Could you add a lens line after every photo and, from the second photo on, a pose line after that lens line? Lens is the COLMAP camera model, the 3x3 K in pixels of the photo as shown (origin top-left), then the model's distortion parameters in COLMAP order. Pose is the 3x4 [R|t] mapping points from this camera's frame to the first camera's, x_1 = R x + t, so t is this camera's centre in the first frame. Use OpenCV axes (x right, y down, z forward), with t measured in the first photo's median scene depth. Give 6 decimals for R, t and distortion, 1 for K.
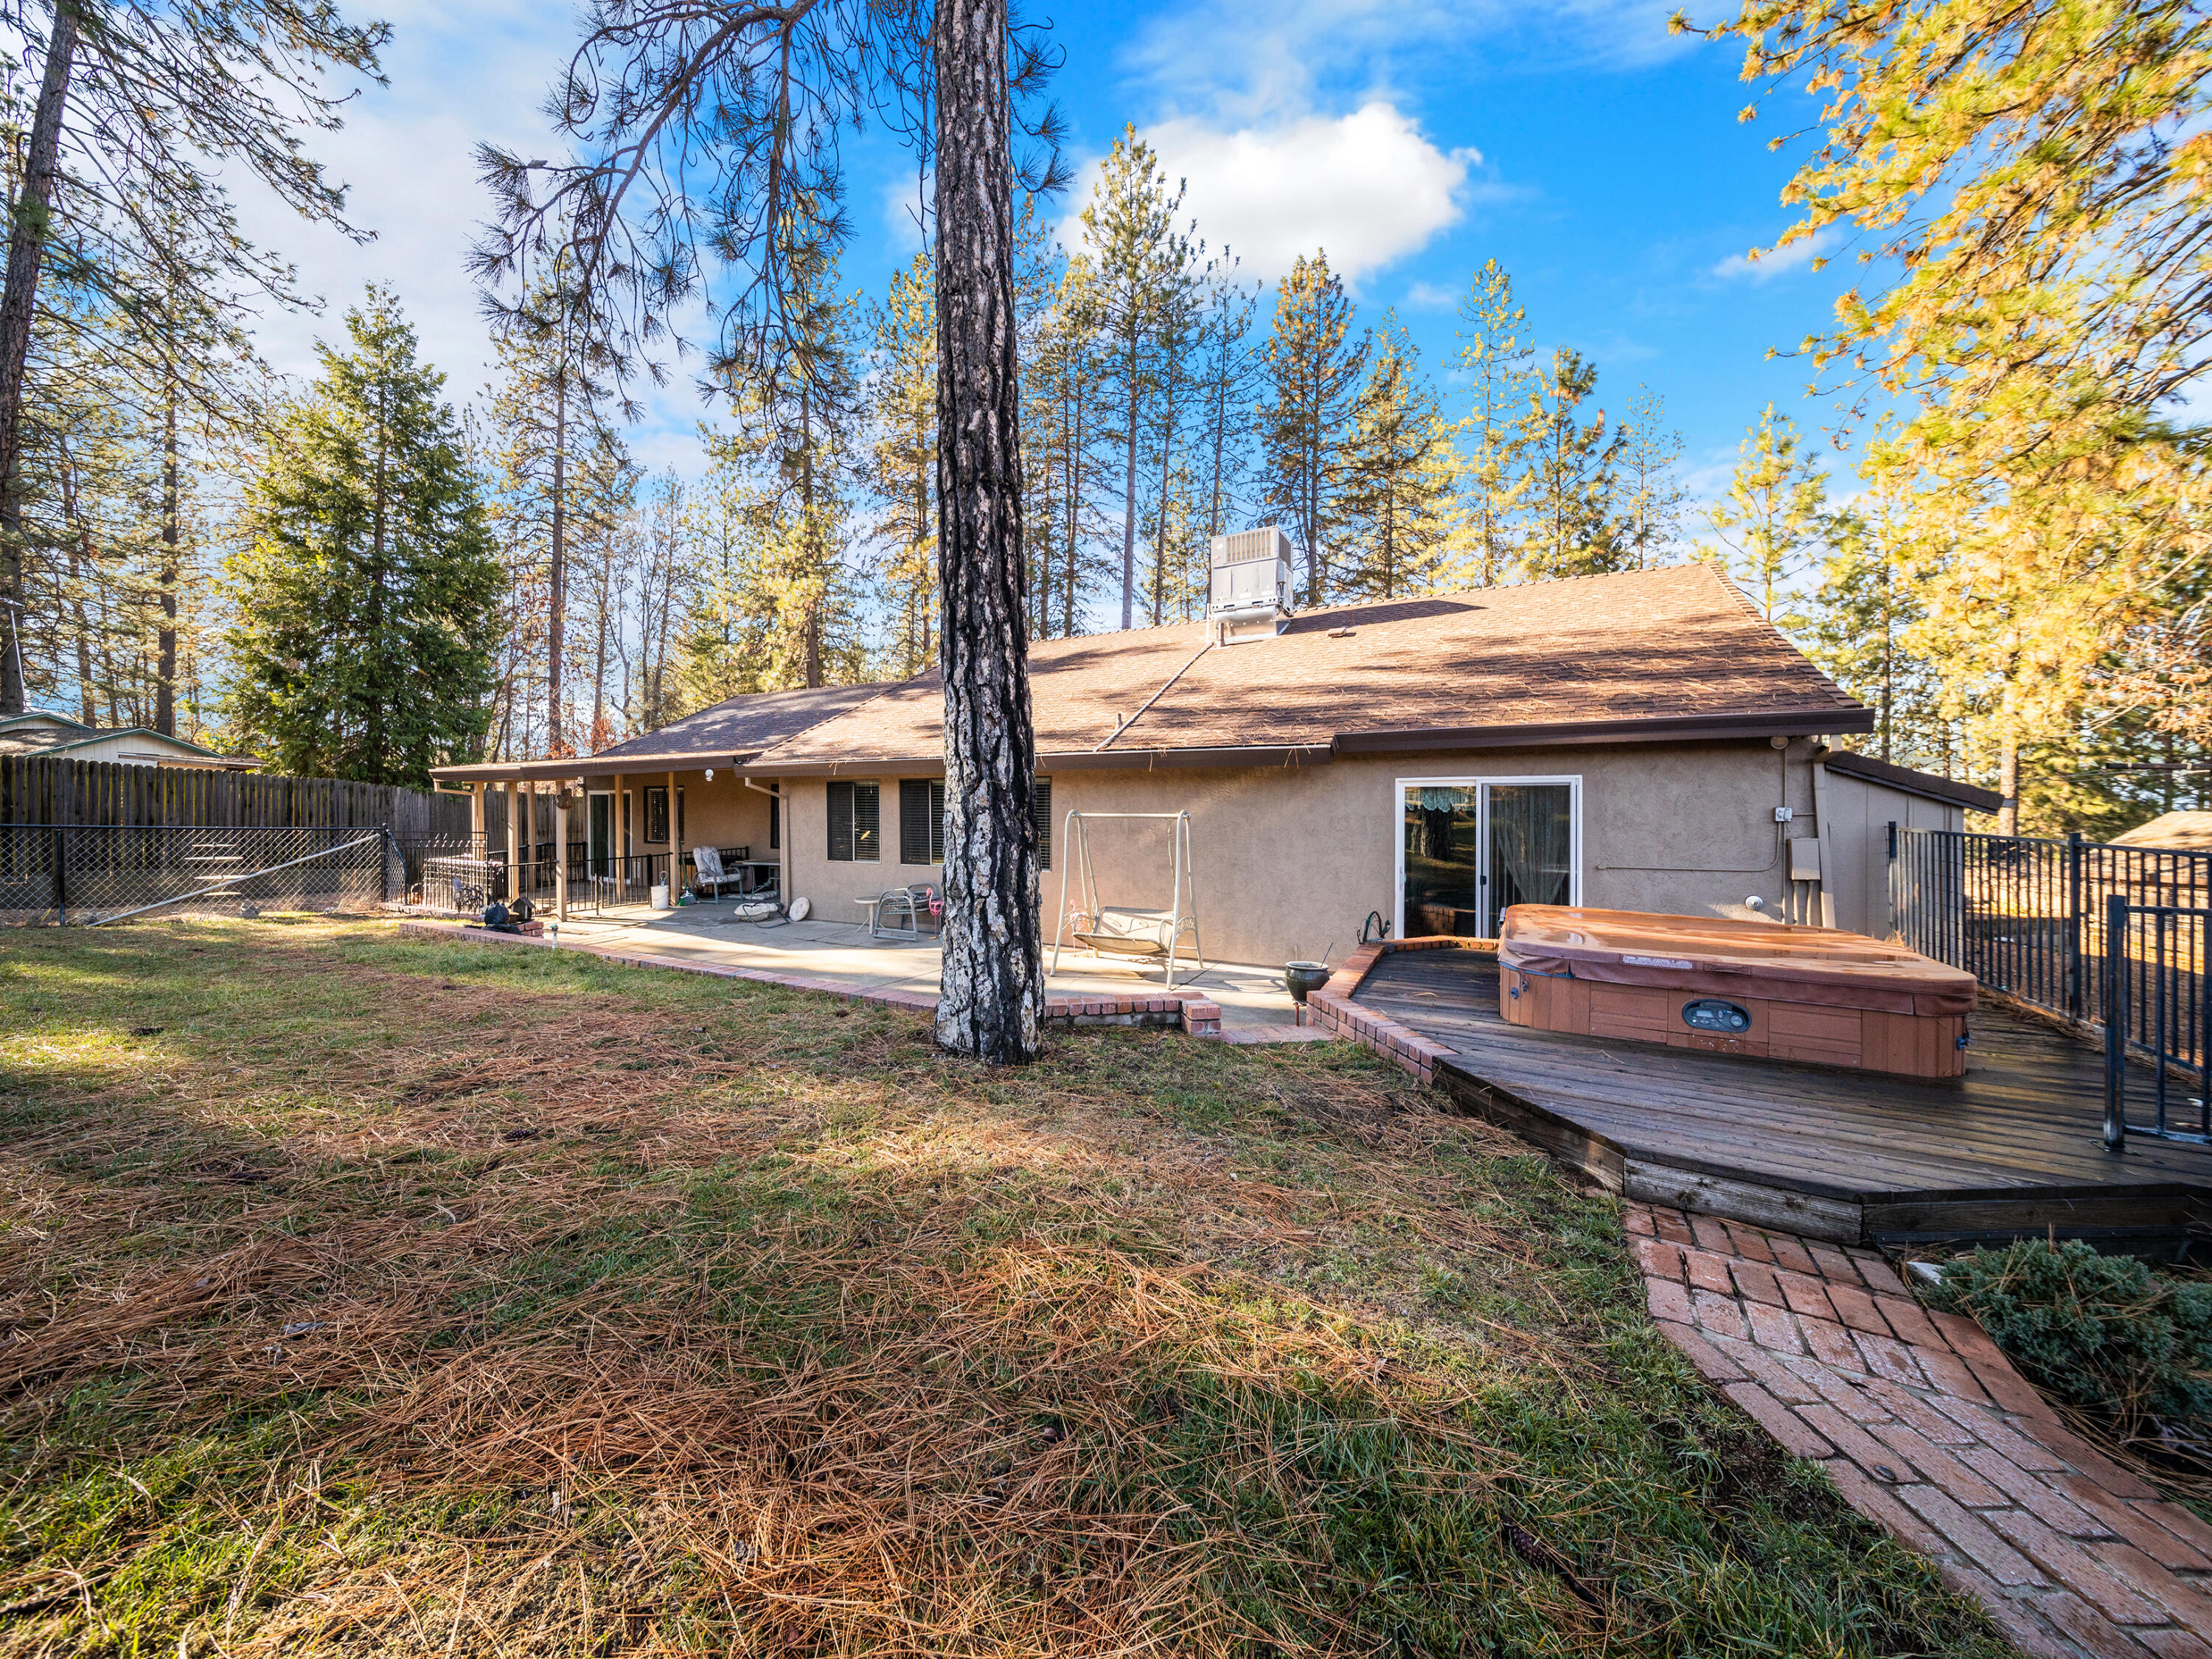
lens RADIAL K [[769.4, 0, 1094.6], [0, 769.4, 806.9], [0, 0, 1]] dist [0.001018, -0.001439]
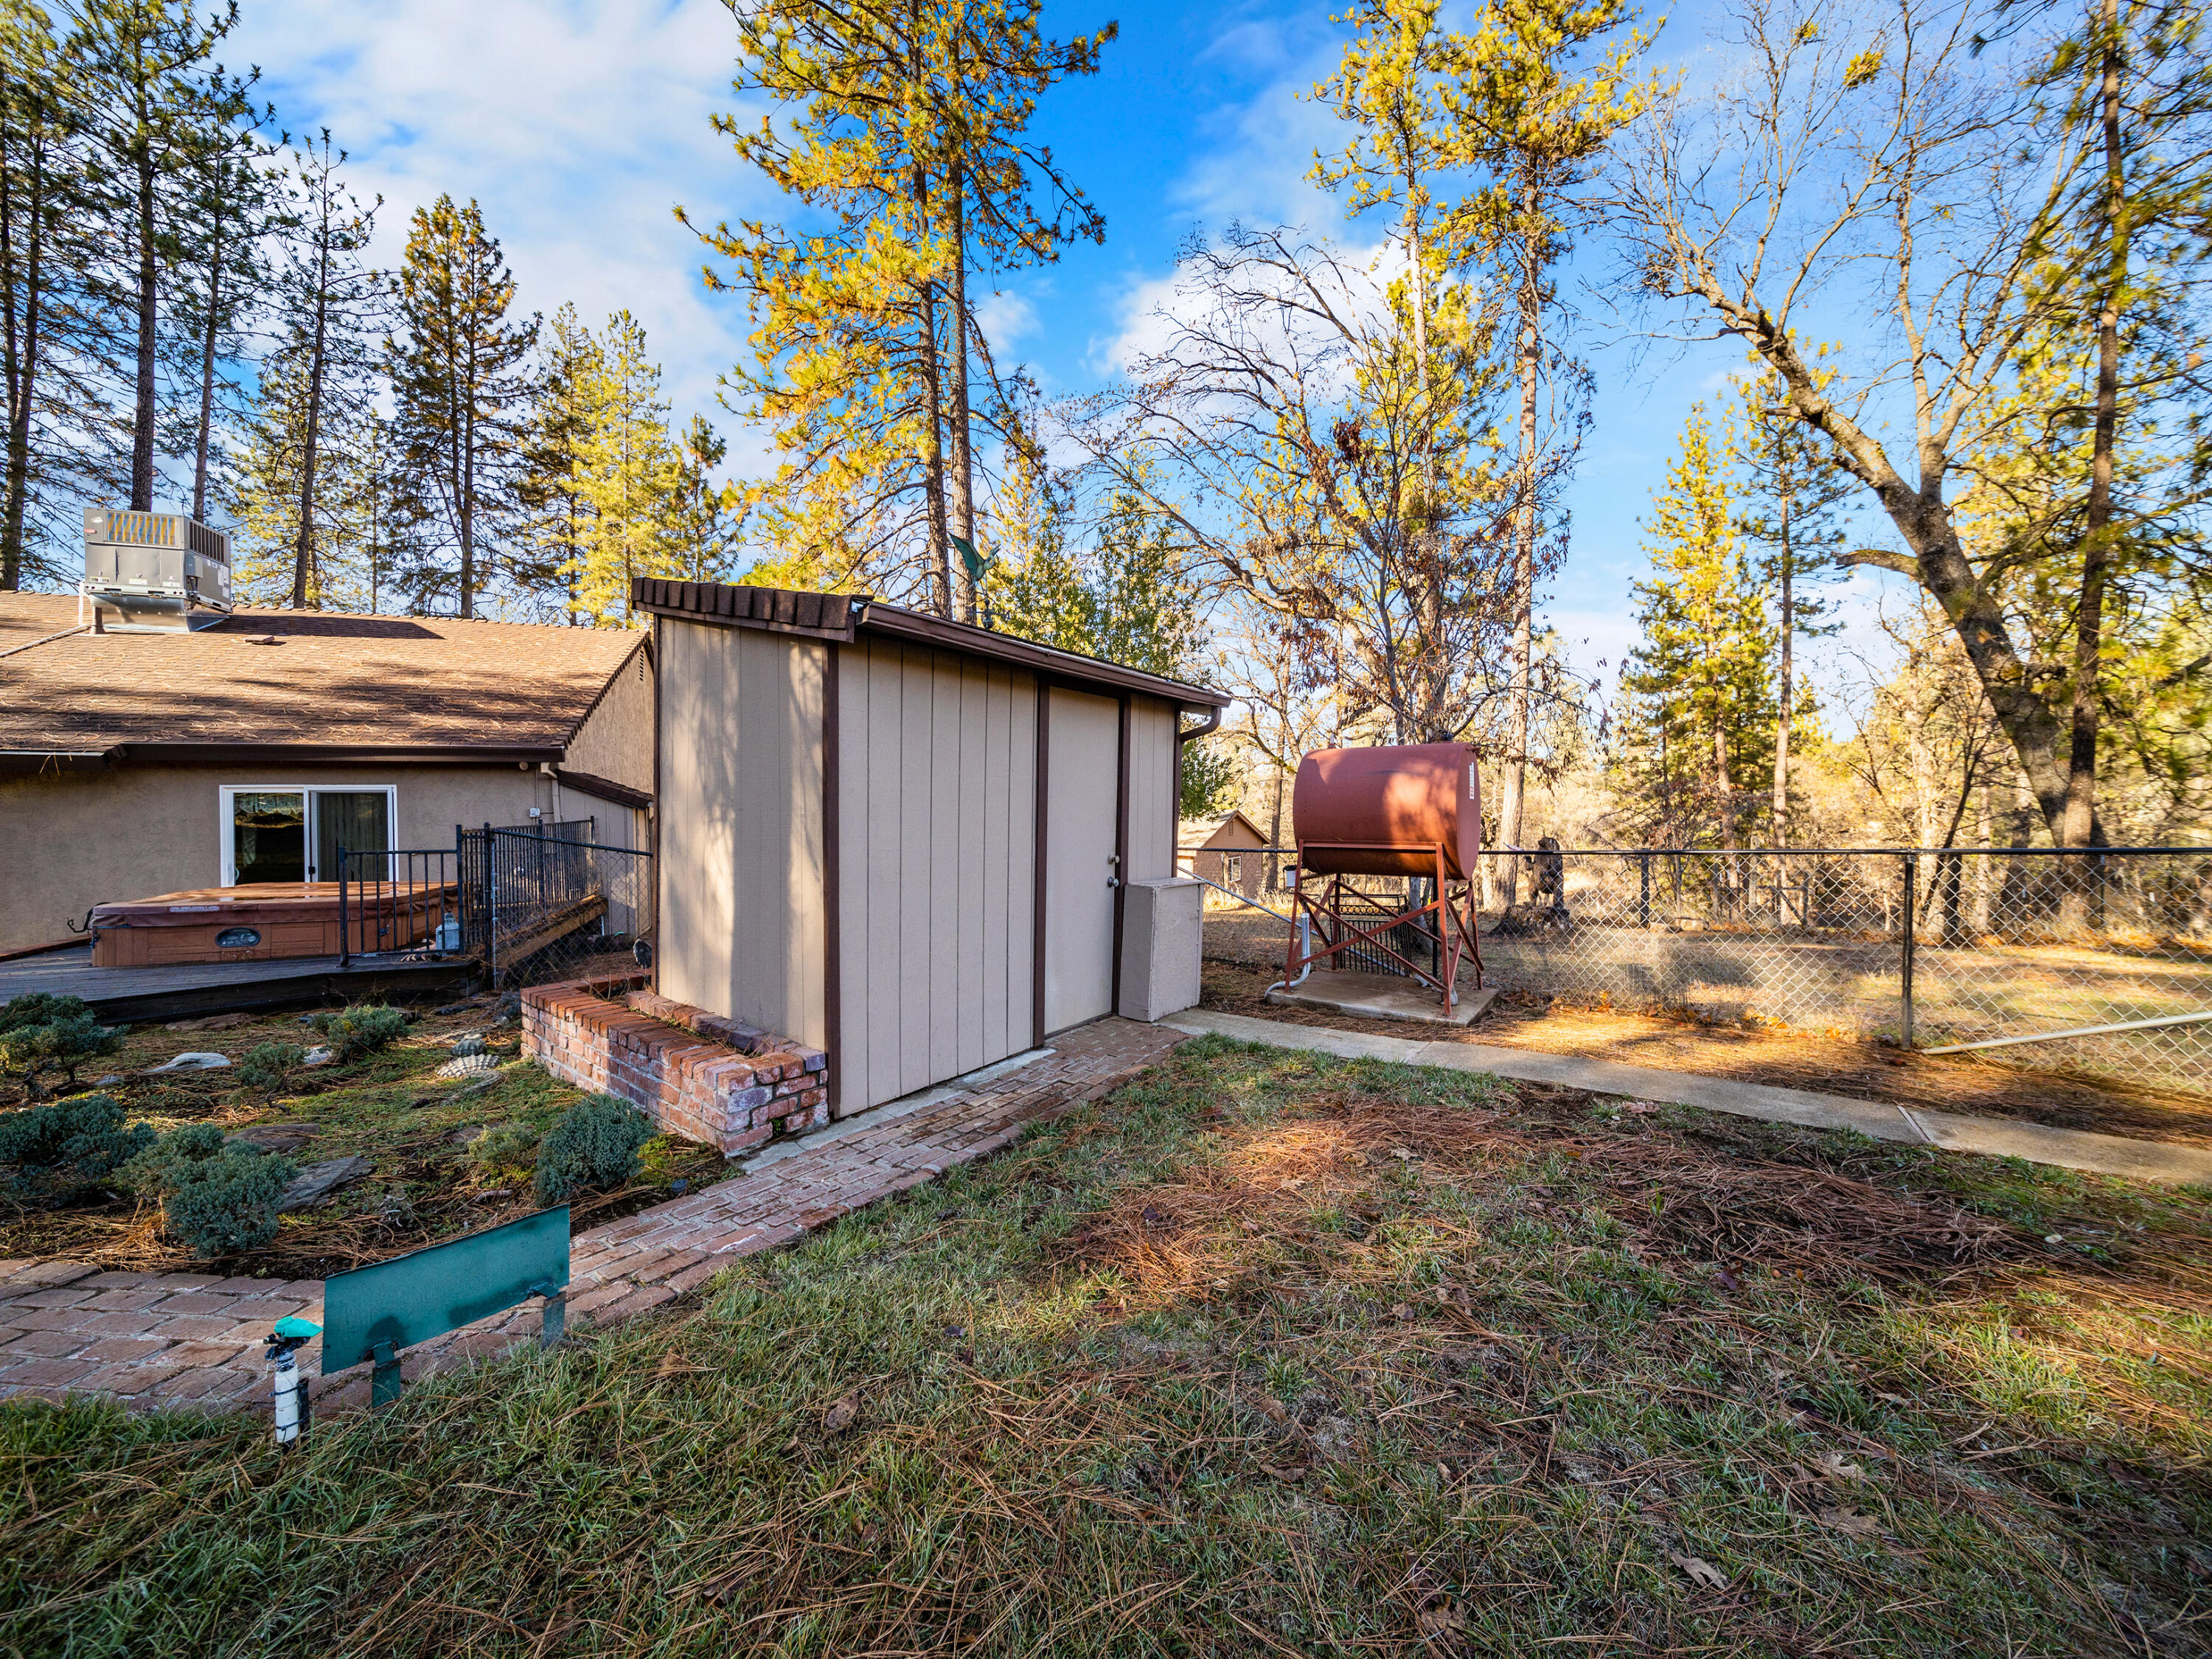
lens RADIAL K [[769.4, 0, 1094.6], [0, 769.4, 806.9], [0, 0, 1]] dist [0.001018, -0.001439]
pose [[0.649856, -0.005575, 0.760037, 0.386327], [0.010983, 0.999938, -0.002057, 0.011120], [-0.759978, 0.009685, 0.649876, -0.725100]]
